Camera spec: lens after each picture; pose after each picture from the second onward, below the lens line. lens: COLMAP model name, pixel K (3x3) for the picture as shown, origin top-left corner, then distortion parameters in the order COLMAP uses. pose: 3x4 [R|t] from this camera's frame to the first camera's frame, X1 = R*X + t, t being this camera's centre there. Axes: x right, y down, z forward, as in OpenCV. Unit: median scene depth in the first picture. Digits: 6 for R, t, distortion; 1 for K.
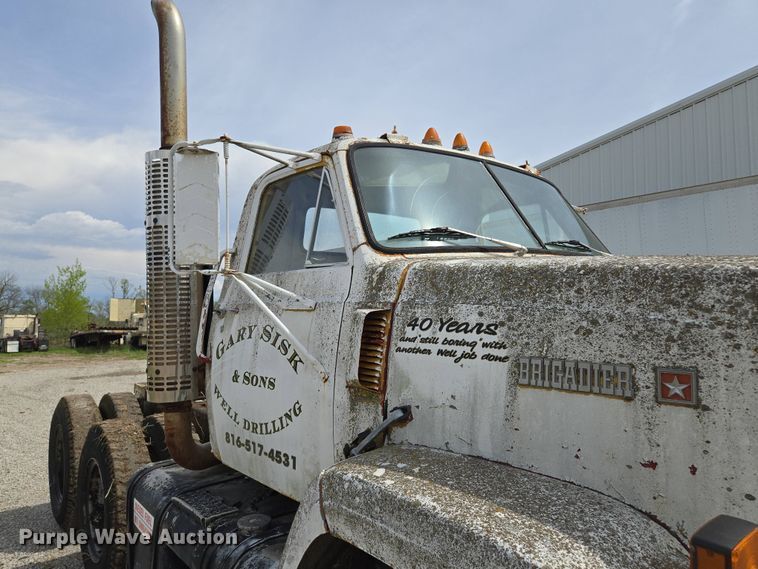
lens RADIAL K [[523.6, 0, 376.3], [0, 523.6, 283.5], [0, 0, 1]] dist [0.067907, -0.055898]
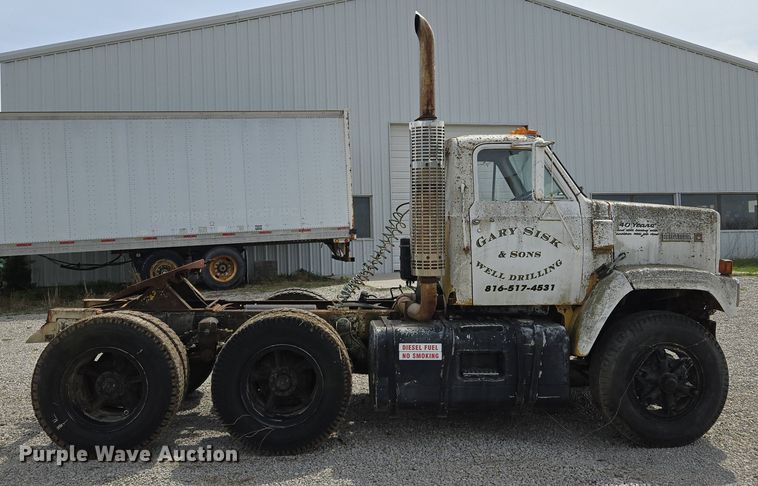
lens RADIAL K [[749.8, 0, 372.6], [0, 749.8, 219.5], [0, 0, 1]] dist [0.052363, 0.000000]
pose [[0.584426, 0.007764, 0.811410, -3.199803], [-0.040033, 0.999012, 0.019275, 0.017475], [-0.810459, -0.043748, 0.584159, -0.243231]]
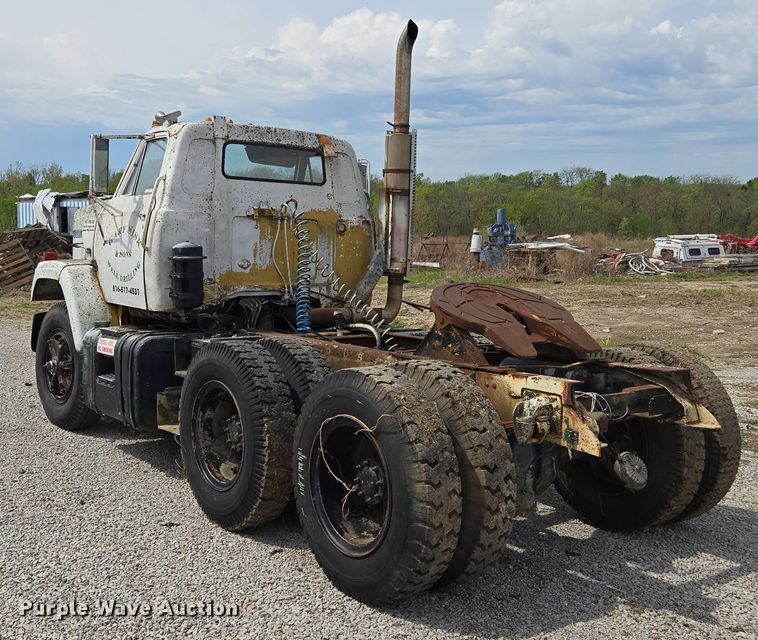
lens RADIAL K [[900.9, 0, 368.3], [0, 900.9, 289.4], [0, 0, 1]] dist [0.061549, 0.000000]
pose [[0.992069, 0.044477, -0.117561, 1.134114], [-0.033370, 0.994936, 0.094813, -0.032408], [0.121183, -0.090138, 0.988529, -2.345005]]
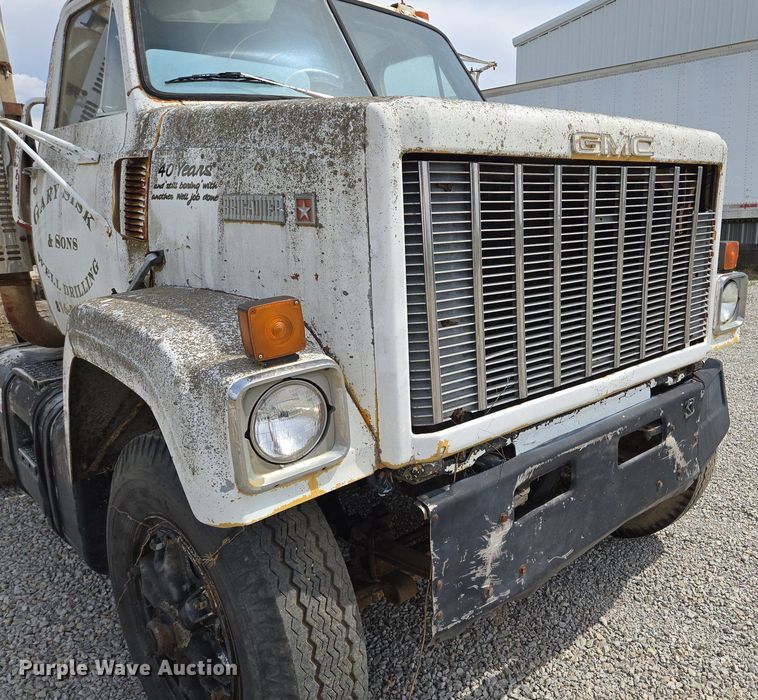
lens RADIAL K [[640.8, 0, 465.9], [0, 640.8, 351.7], [0, 0, 1]] dist [0.069961, -0.059854]
pose [[0.995338, -0.018917, 0.094572, 0.412742], [-0.007178, 0.963325, 0.268240, 0.057146], [-0.096178, -0.267669, 0.958699, -0.276746]]
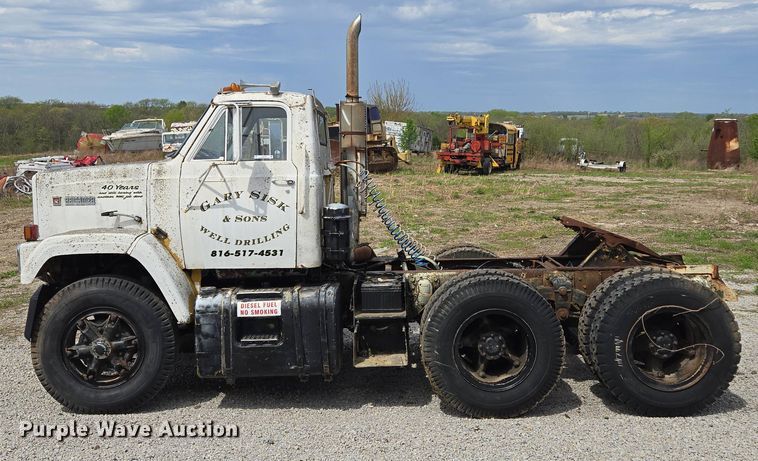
lens RADIAL K [[781.9, 0, 375.3], [0, 781.9, 216.9], [0, 0, 1]] dist [0.075579, 0.000000]
pose [[0.705840, -0.046529, 0.706842, -2.151551], [-0.026834, 0.995368, 0.092317, -0.117199], [-0.707863, -0.084128, 0.701322, -1.528940]]
